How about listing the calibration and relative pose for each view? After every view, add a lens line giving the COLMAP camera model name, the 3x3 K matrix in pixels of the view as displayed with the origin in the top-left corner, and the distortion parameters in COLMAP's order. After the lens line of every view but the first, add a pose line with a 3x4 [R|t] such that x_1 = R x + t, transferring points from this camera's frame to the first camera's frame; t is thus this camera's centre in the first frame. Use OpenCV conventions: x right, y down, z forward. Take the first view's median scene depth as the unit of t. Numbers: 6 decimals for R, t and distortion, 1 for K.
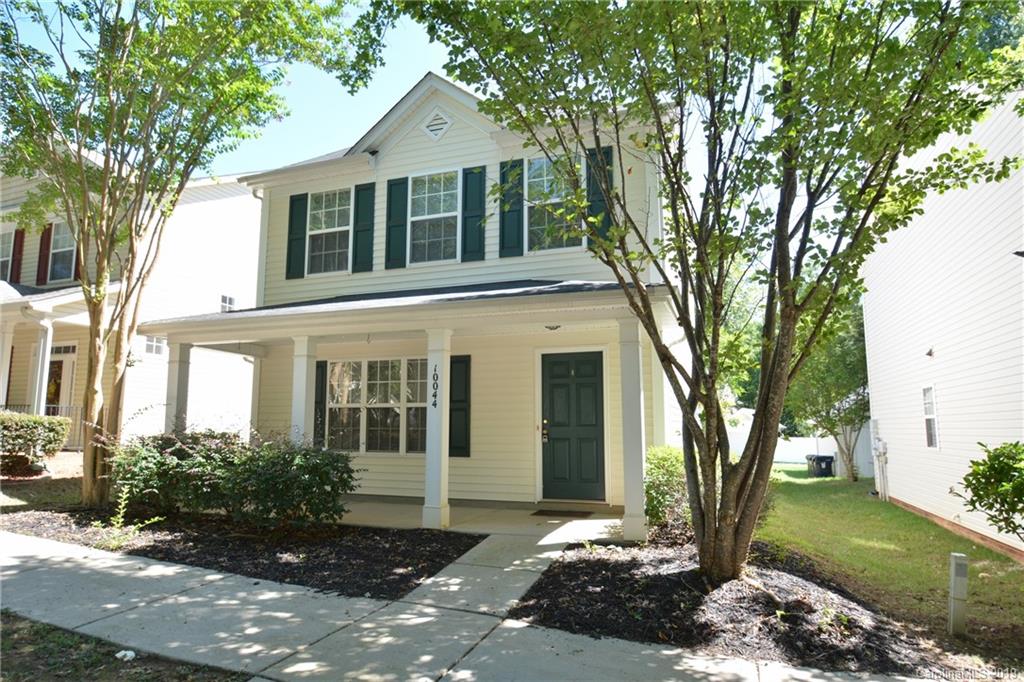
lens RADIAL K [[618.8, 0, 510.1], [0, 618.8, 332.6], [0, 0, 1]] dist [0.005183, 0.000807]
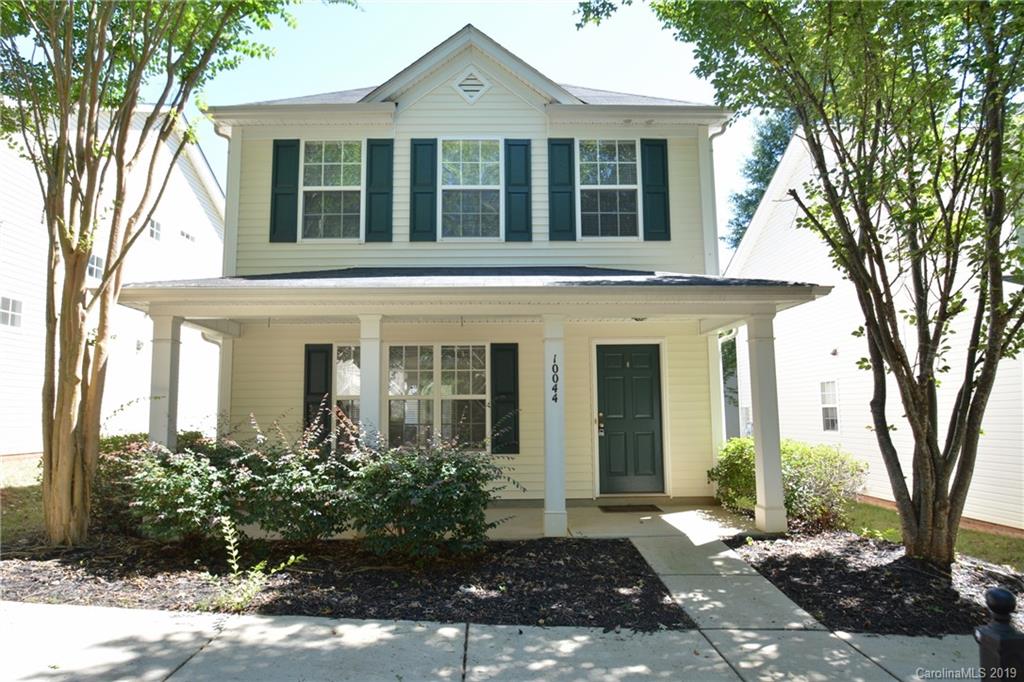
lens RADIAL K [[591.9, 0, 512.0], [0, 591.9, 341.0], [0, 0, 1]] dist [-0.015117, -0.001070]
pose [[0.929730, 0.033663, 0.366699, -0.396172], [-0.043827, 0.998850, 0.019426, 0.015866], [-0.365623, -0.034132, 0.930137, 0.187213]]
